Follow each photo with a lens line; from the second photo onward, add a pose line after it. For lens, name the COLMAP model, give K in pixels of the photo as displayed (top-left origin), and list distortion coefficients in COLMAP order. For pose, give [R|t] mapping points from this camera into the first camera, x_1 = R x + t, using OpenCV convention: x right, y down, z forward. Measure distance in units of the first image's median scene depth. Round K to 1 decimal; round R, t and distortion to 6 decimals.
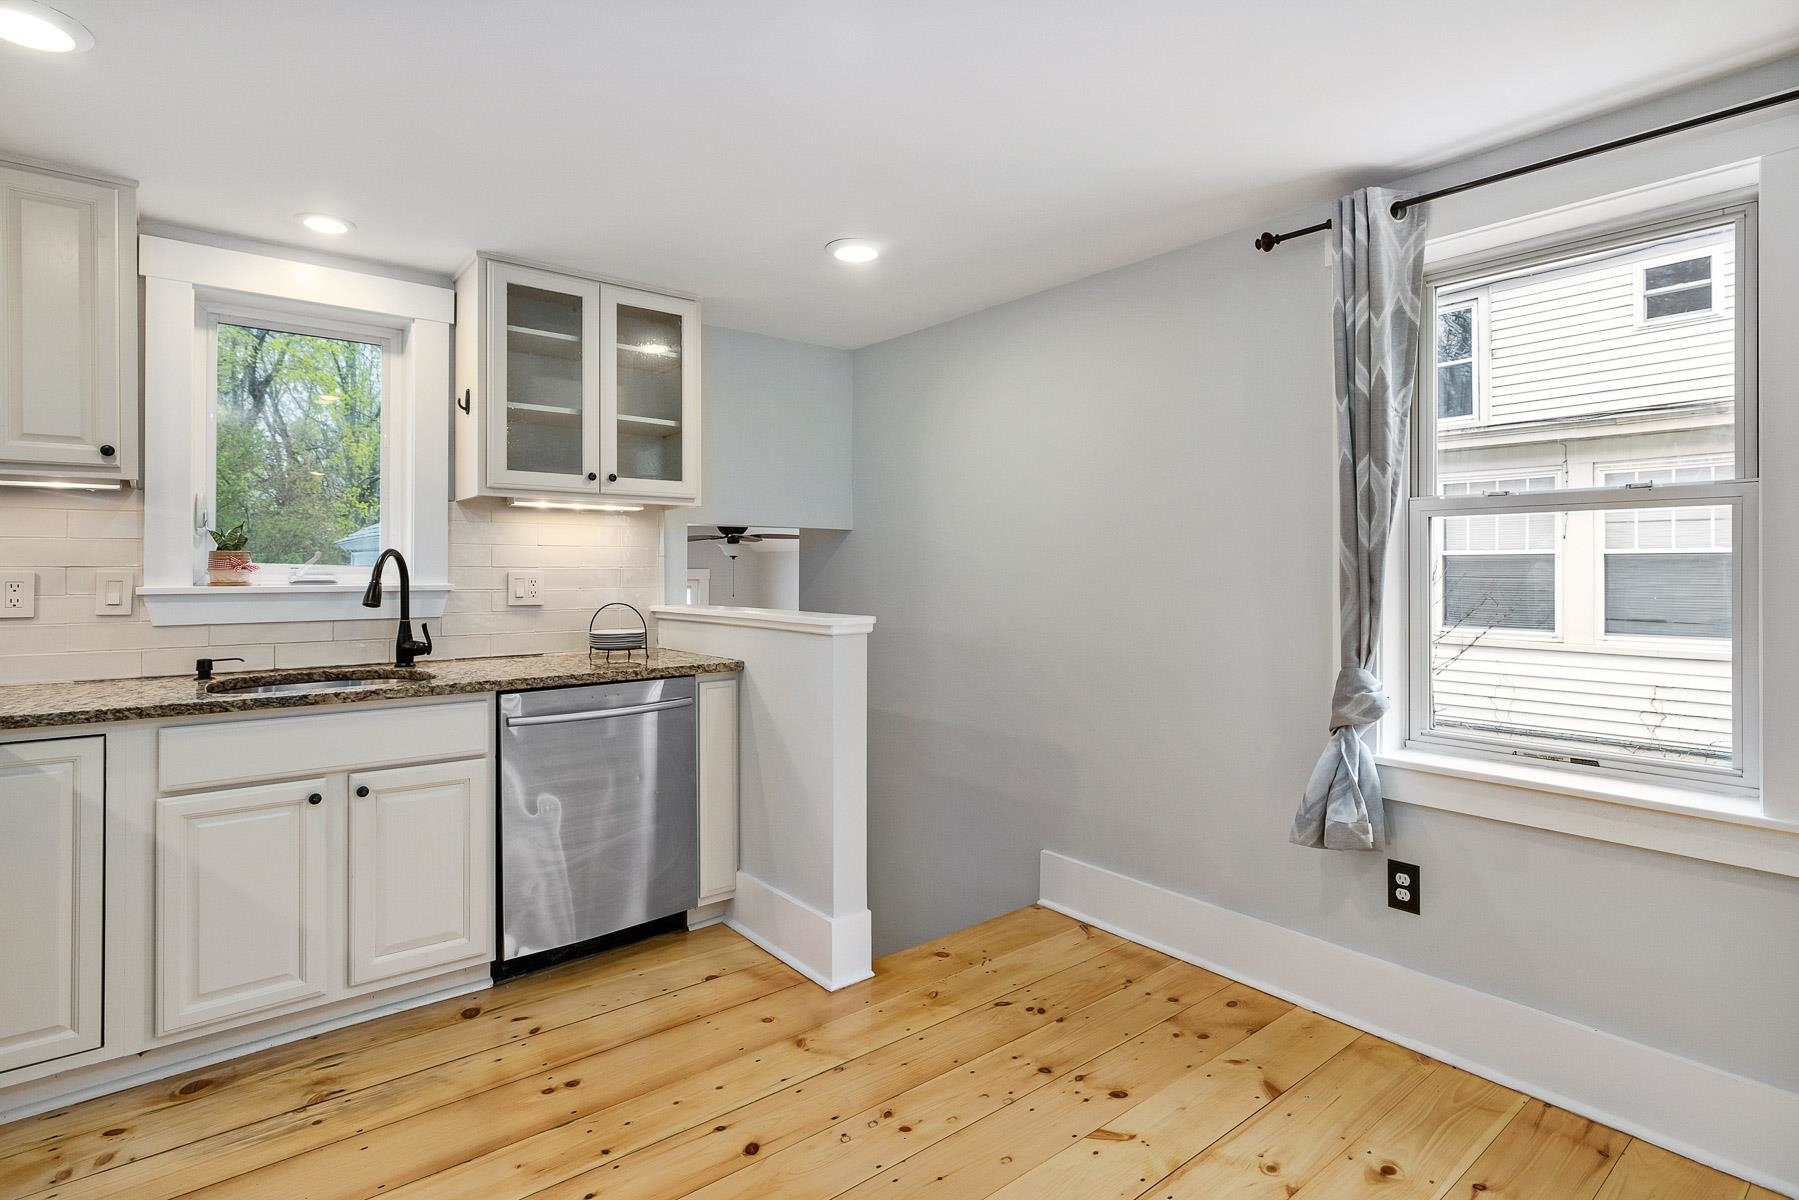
lens RADIAL K [[906.1, 0, 907.6], [0, 906.1, 562.1], [0, 0, 1]] dist [-0.006465, 0.002452]
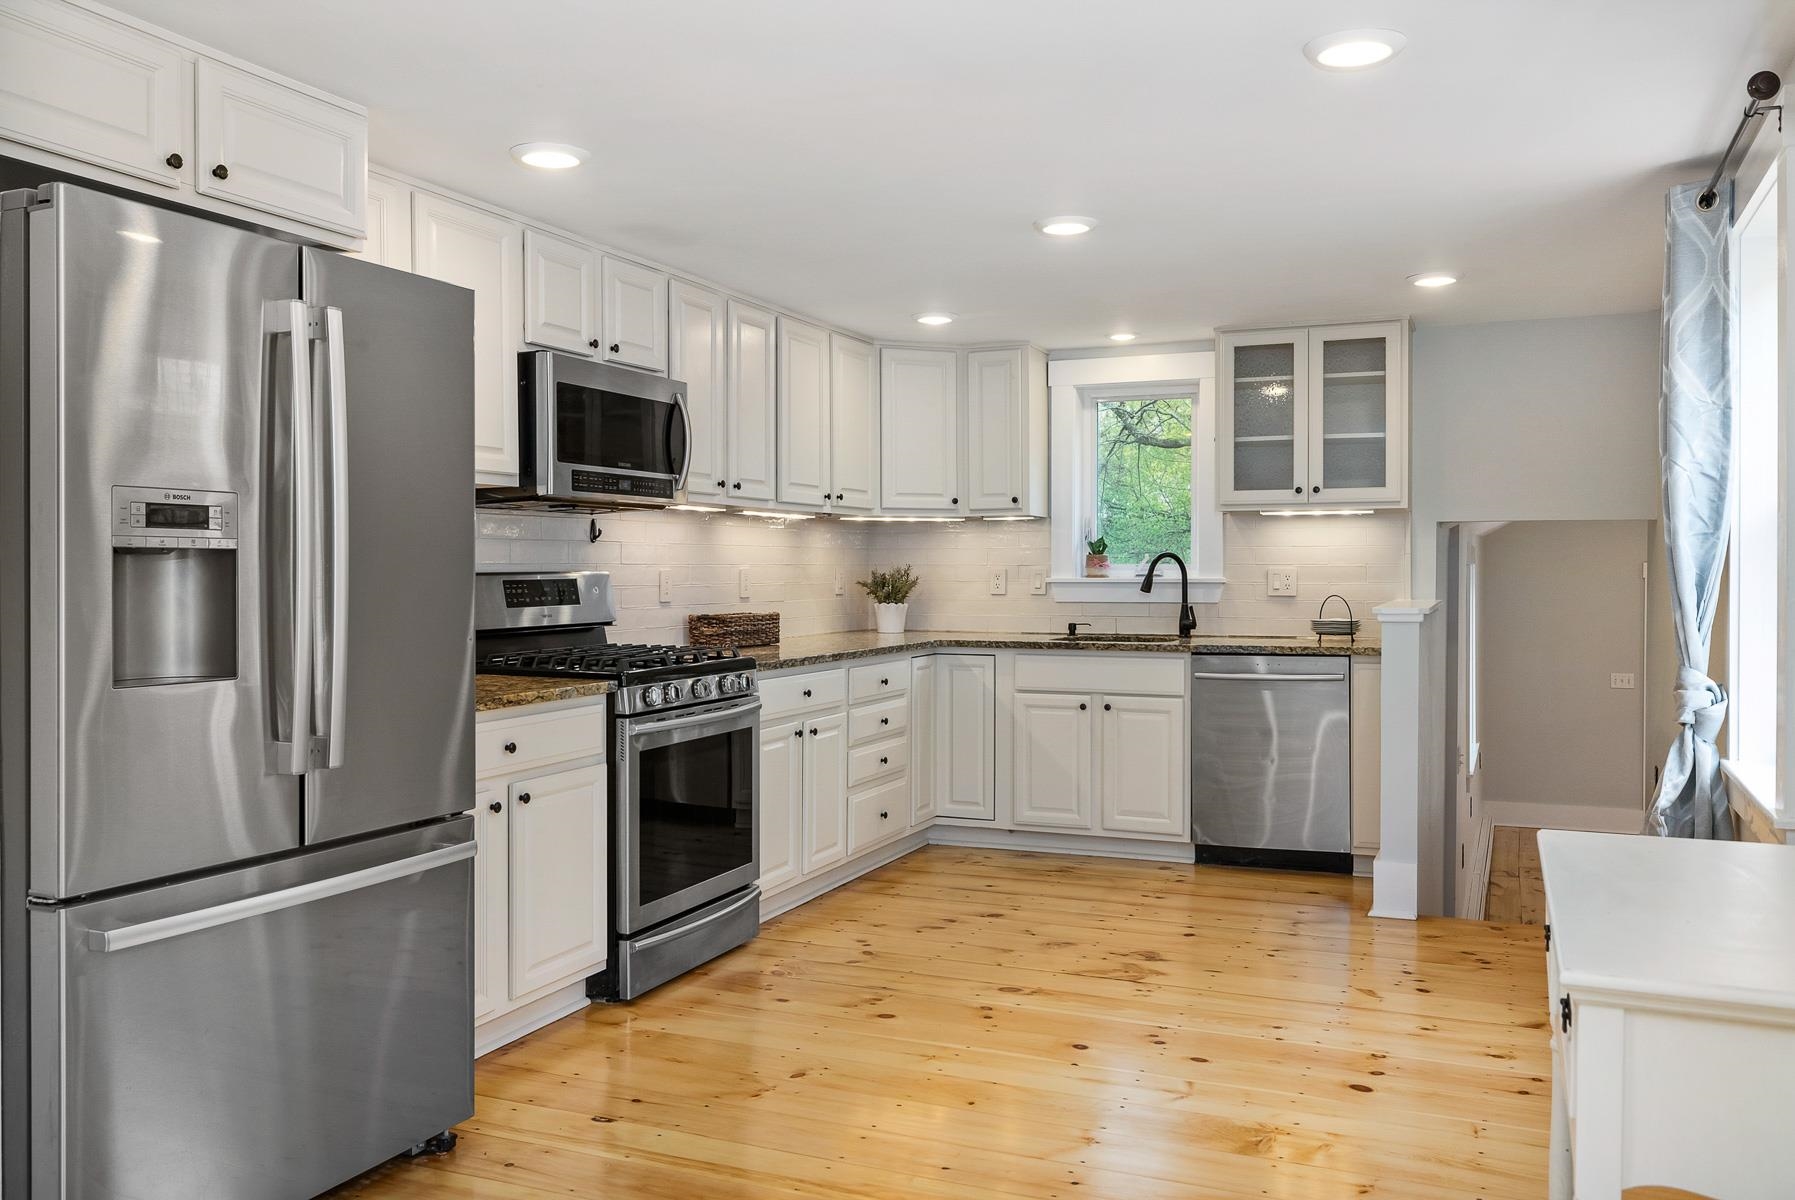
lens RADIAL K [[1449.1, 0, 898.2], [0, 1449.1, 578.6], [0, 0, 1]] dist [-0.001096, 0.001404]
pose [[0.455097, 0.007396, -0.890411, 1.381004], [0.009242, 0.999872, 0.013029, -0.007494], [0.890394, -0.014159, 0.454971, -0.444464]]
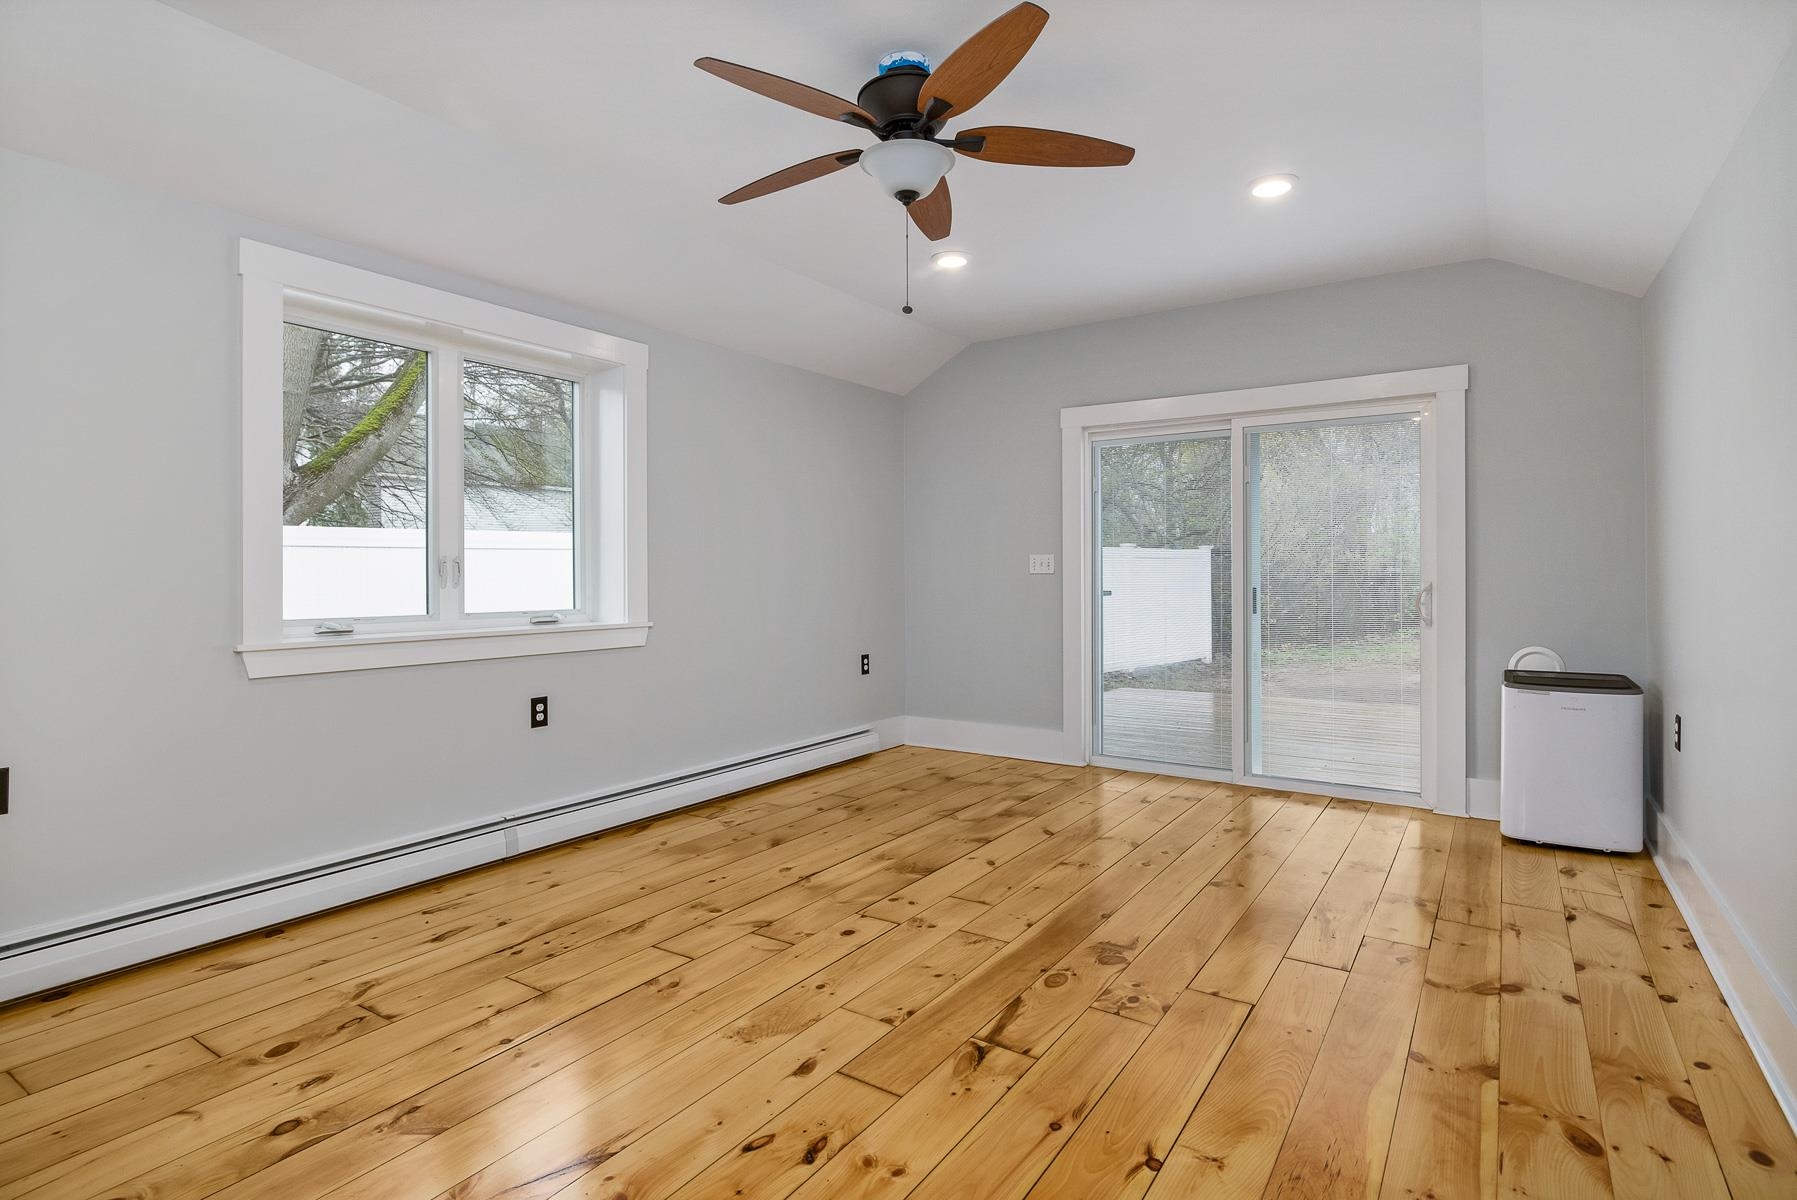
lens RADIAL K [[896.0, 0, 907.6], [0, 896.0, 592.6], [0, 0, 1]] dist [-0.003006, -0.000370]
pose [[0.281735, 0.019739, -0.959289, 0.386796], [0.009873, 0.999676, 0.023469, 0.399965], [0.959441, -0.016083, 0.281449, 2.653090]]
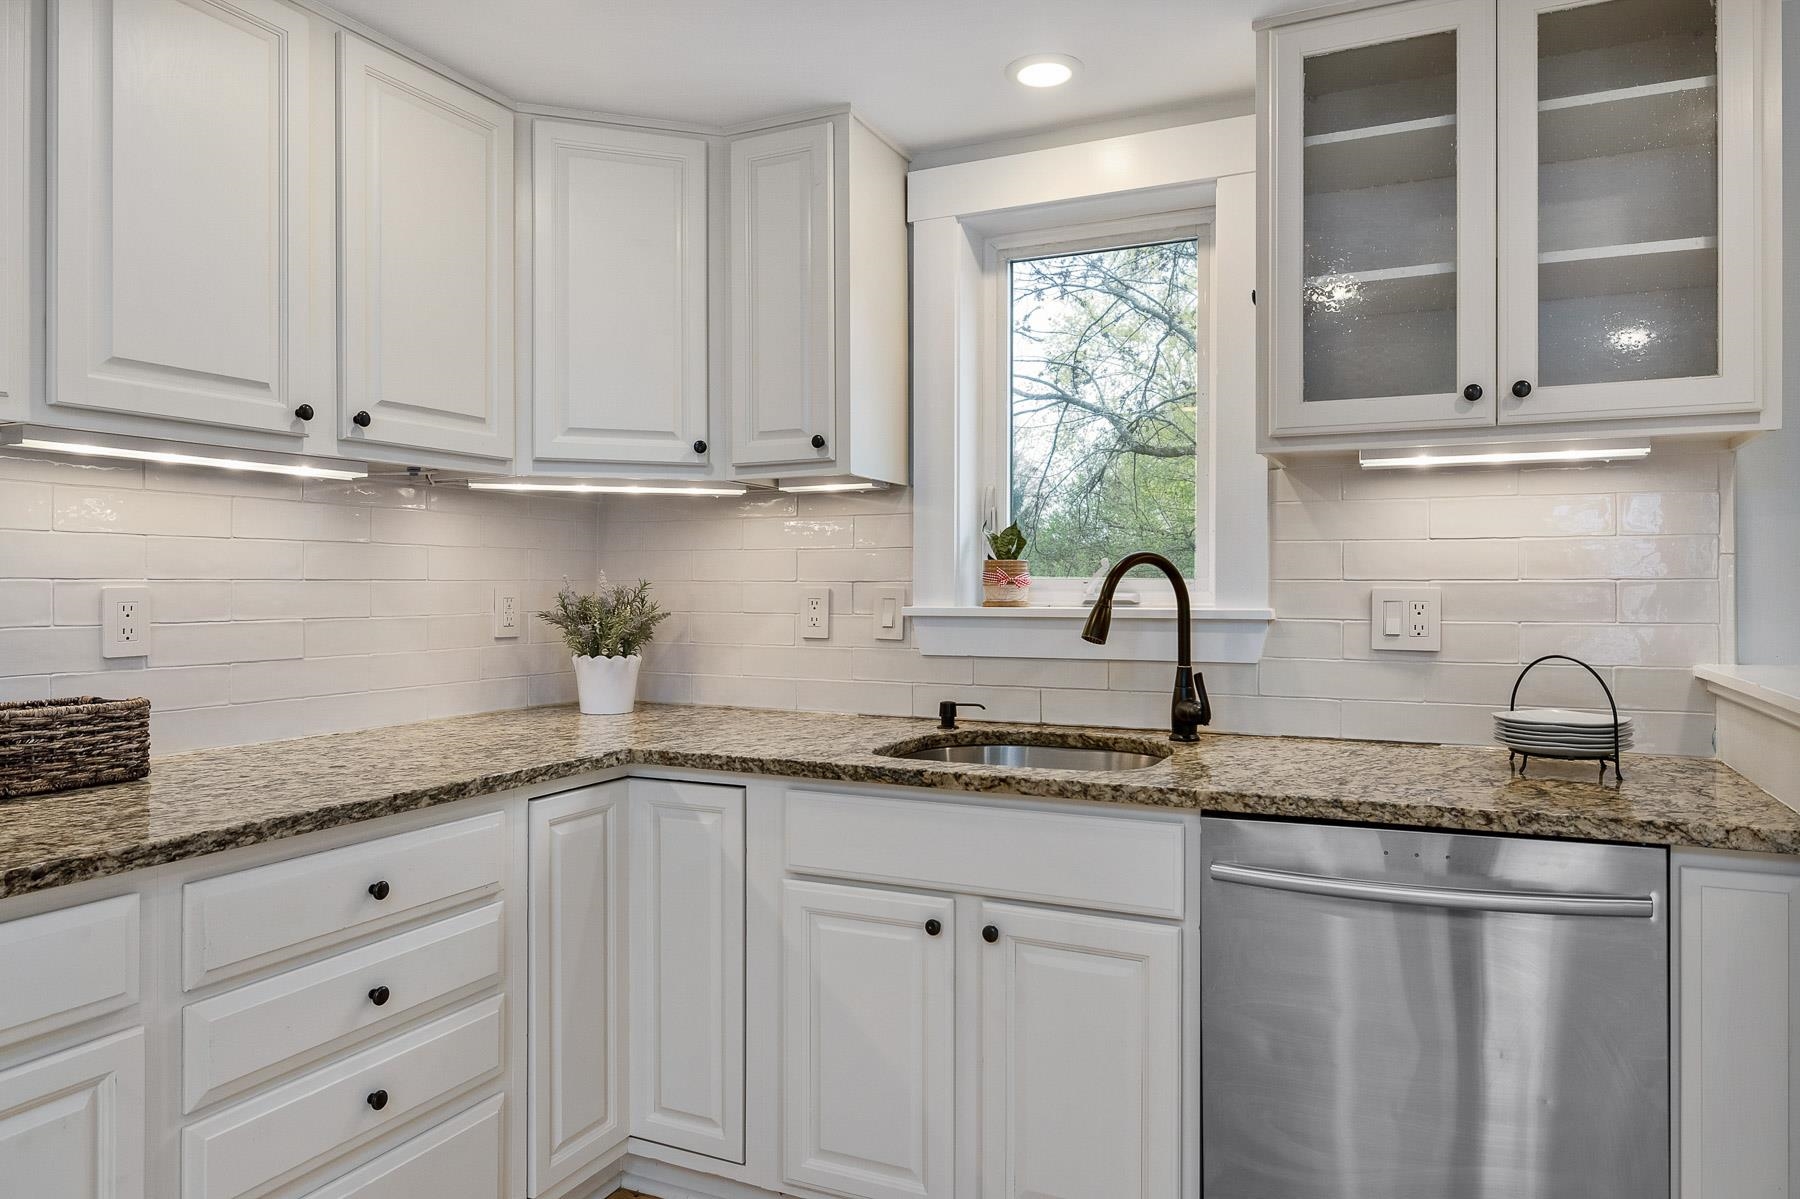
lens RADIAL K [[1183.6, 0, 904.1], [0, 1183.6, 591.0], [0, 0, 1]] dist [-0.003788, -0.000430]
pose [[0.421711, 0.005096, -0.906716, 0.117206], [0.008630, 0.999916, 0.009634, 0.003471], [0.906689, -0.011888, 0.421631, 0.552004]]
